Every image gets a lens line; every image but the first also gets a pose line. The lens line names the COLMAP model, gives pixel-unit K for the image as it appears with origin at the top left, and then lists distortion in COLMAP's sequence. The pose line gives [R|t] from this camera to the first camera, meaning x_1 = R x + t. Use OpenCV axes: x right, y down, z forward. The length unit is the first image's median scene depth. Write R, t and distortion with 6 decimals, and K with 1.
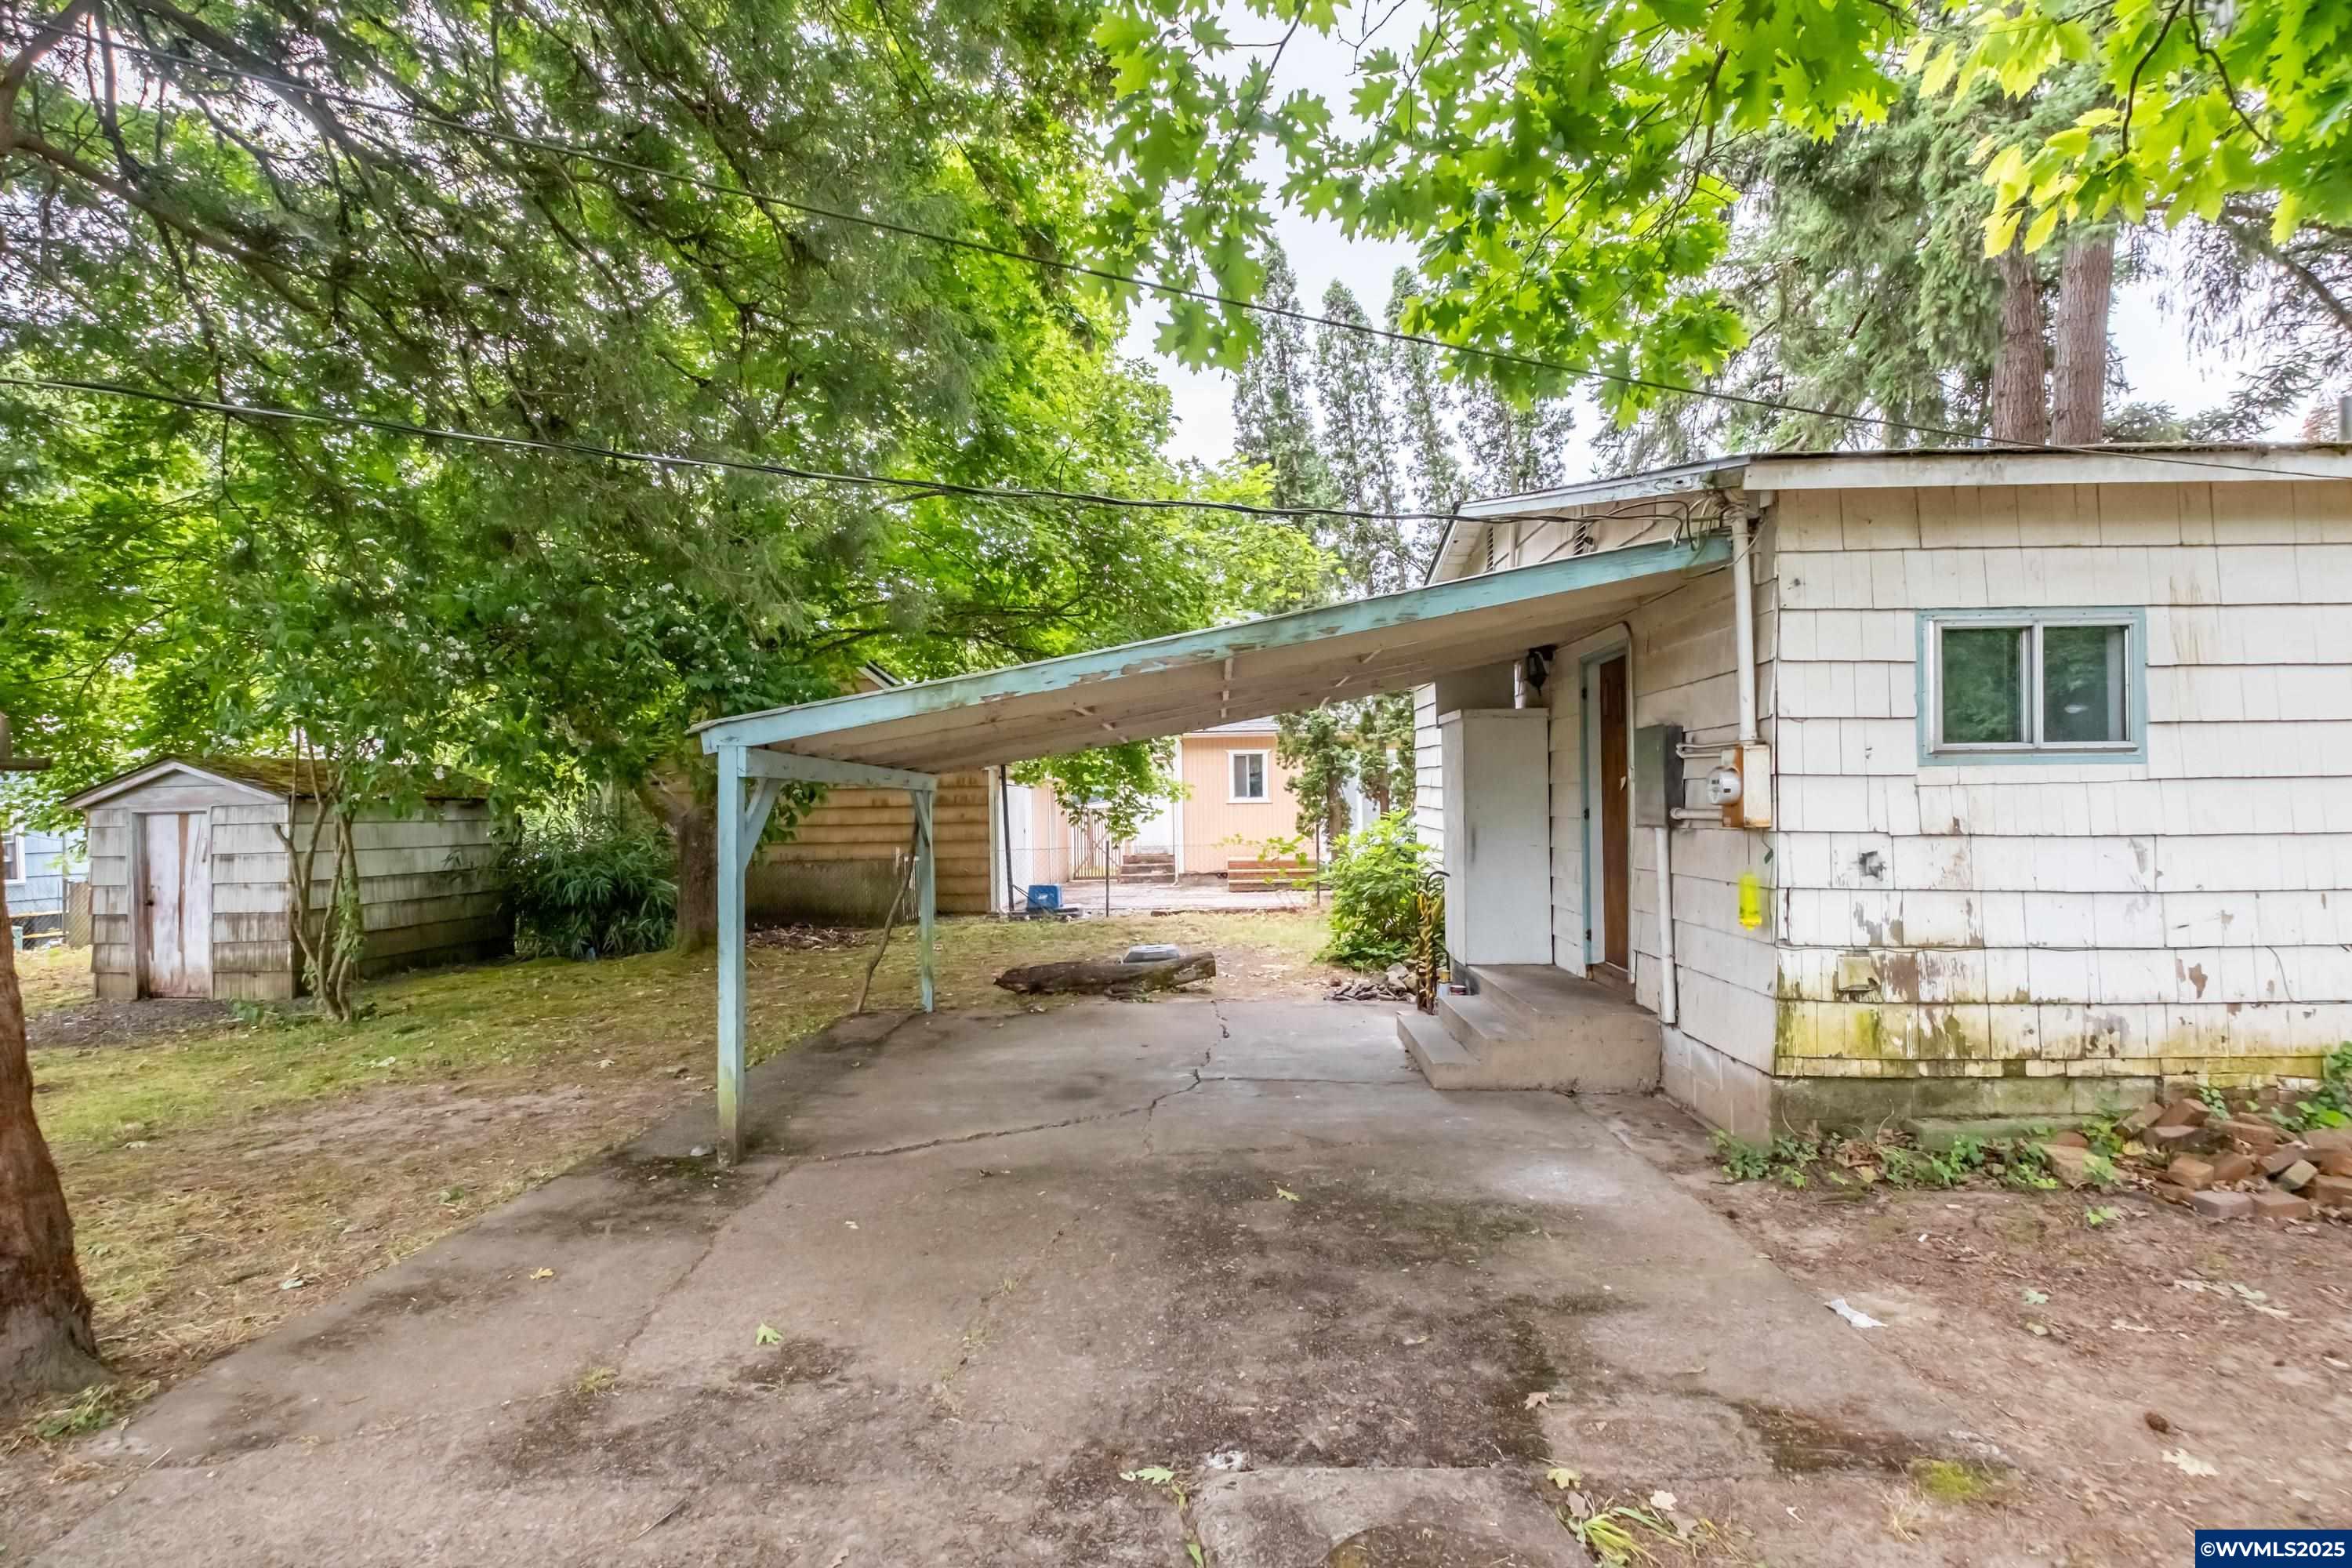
lens RADIAL K [[1046.7, 0, 1176.7], [0, 1046.7, 821.4], [0, 0, 1]] dist [0.002809, -0.006683]
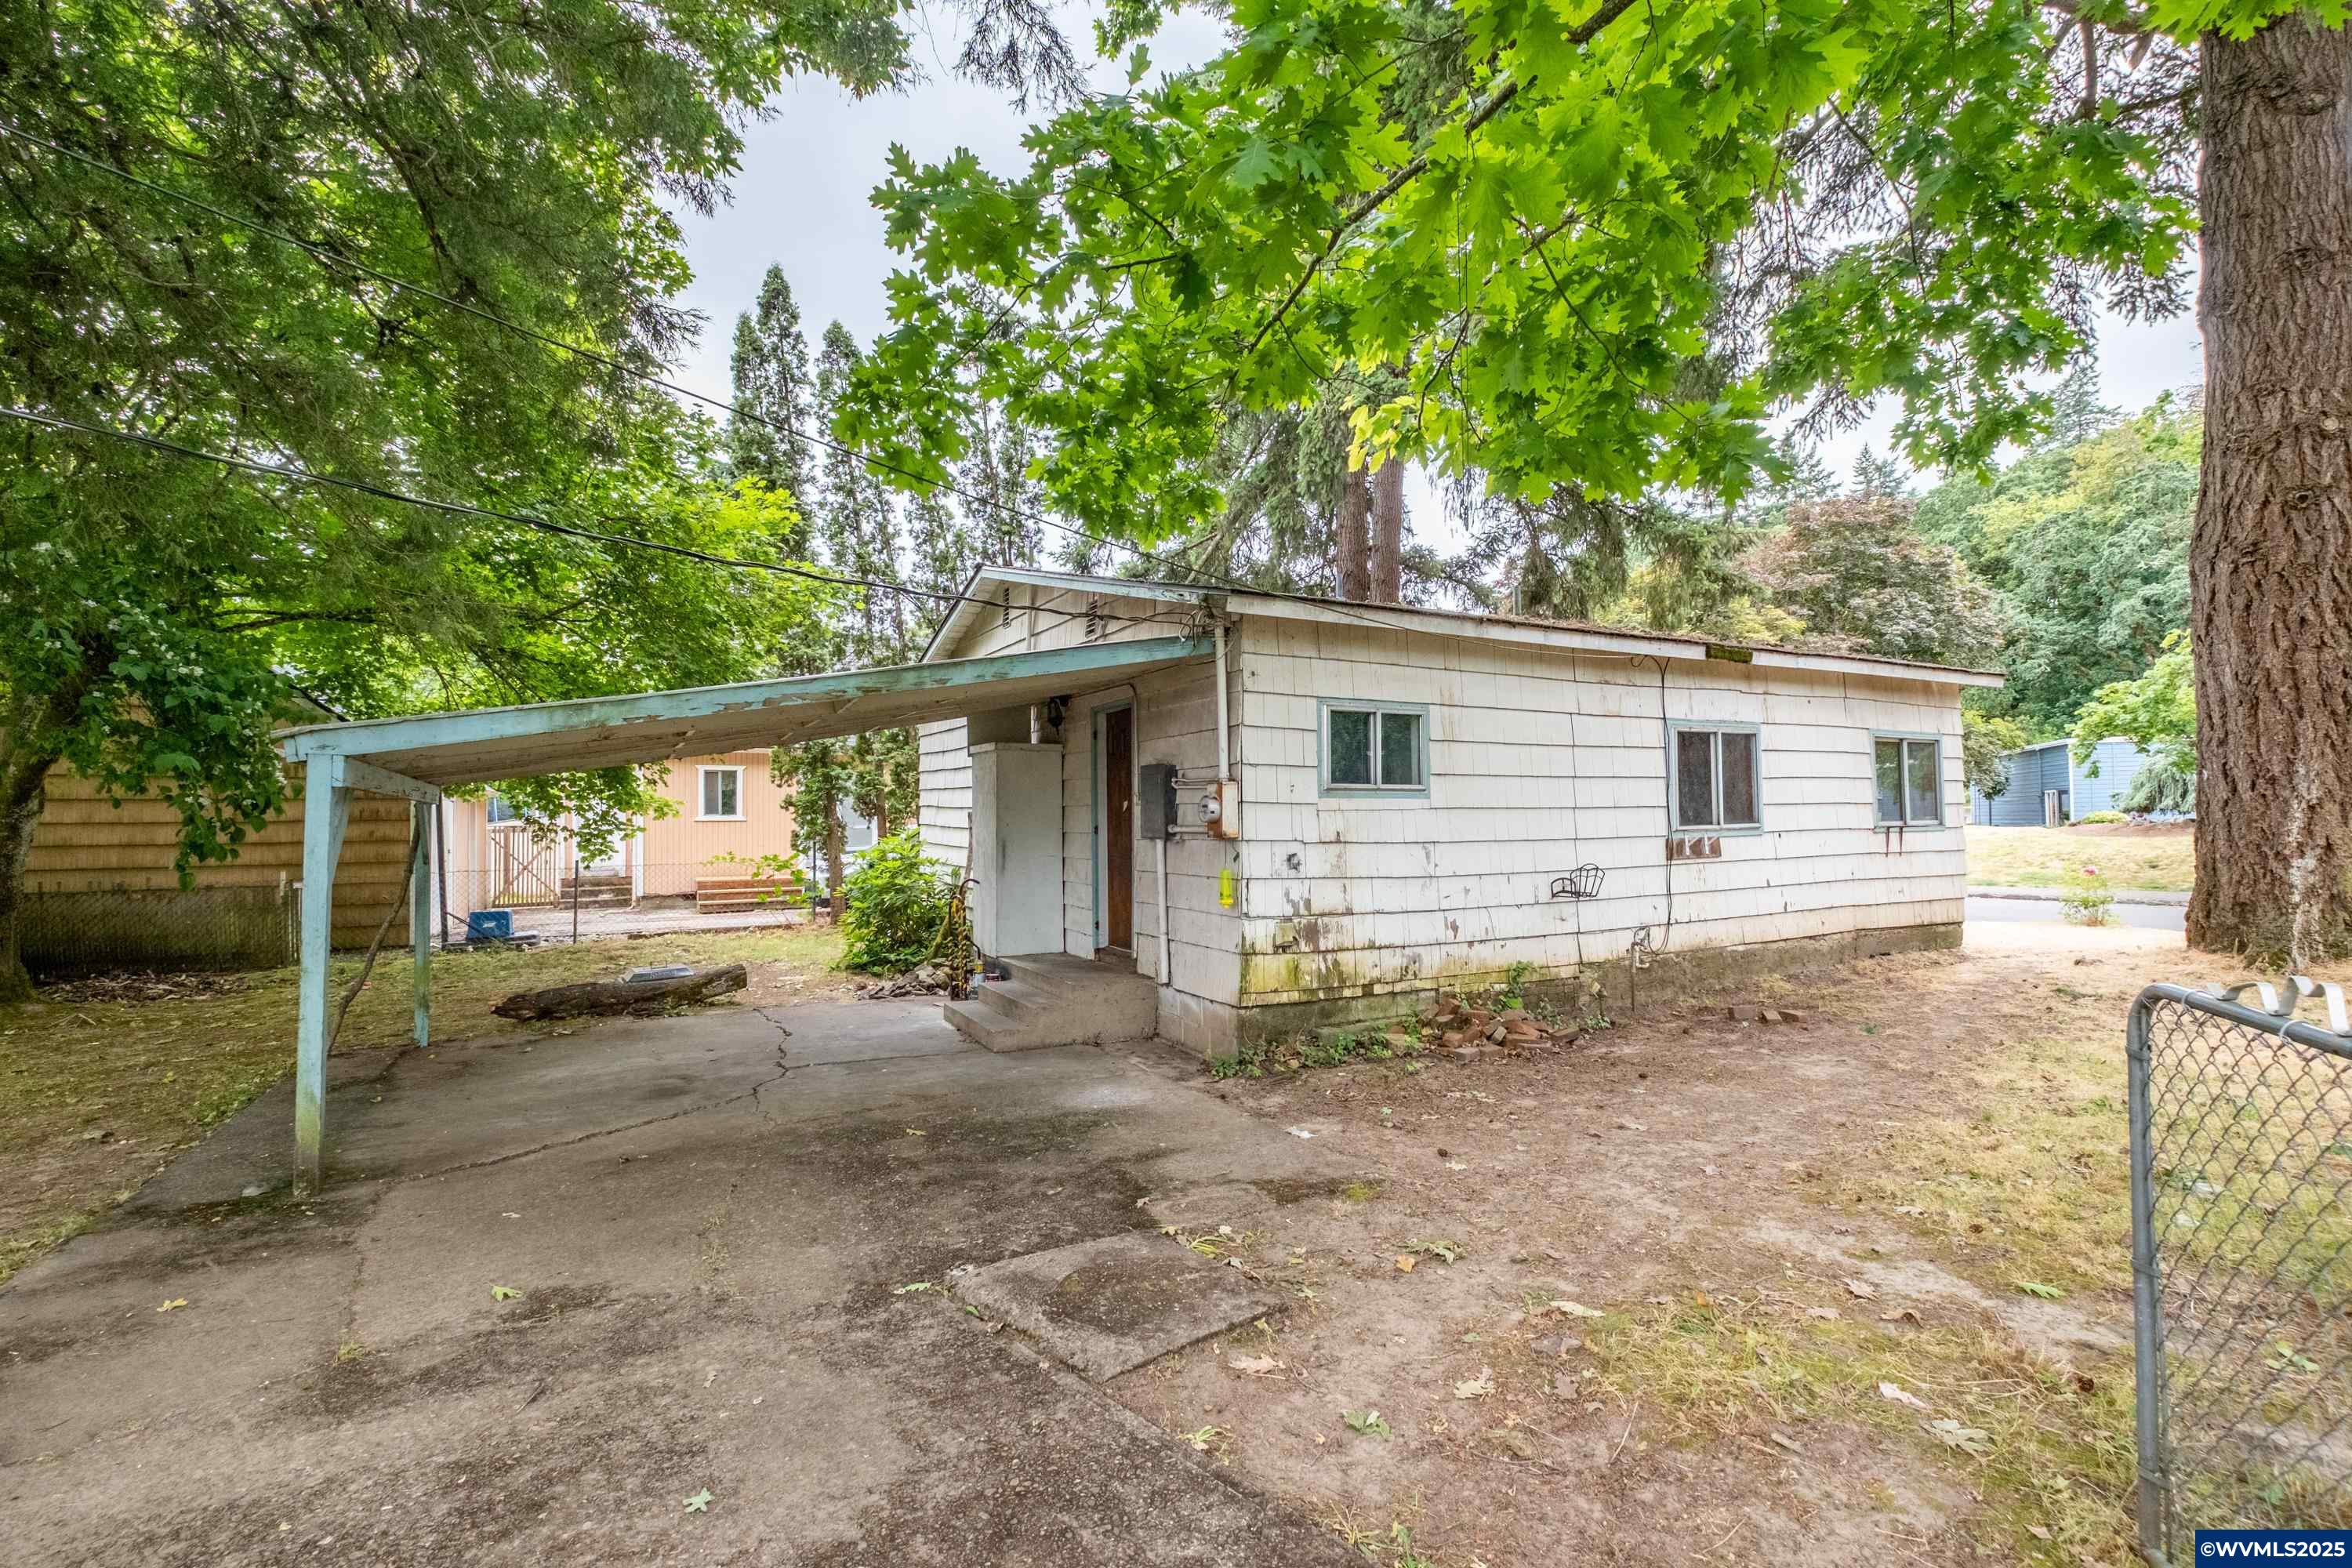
lens RADIAL K [[1046.7, 0, 1176.7], [0, 1046.7, 821.4], [0, 0, 1]] dist [0.002809, -0.006683]
pose [[0.868137, 0.006774, 0.496278, -0.235570], [0.002825, 0.999823, -0.018589, 0.010169], [-0.496316, 0.017540, 0.867965, -0.233436]]
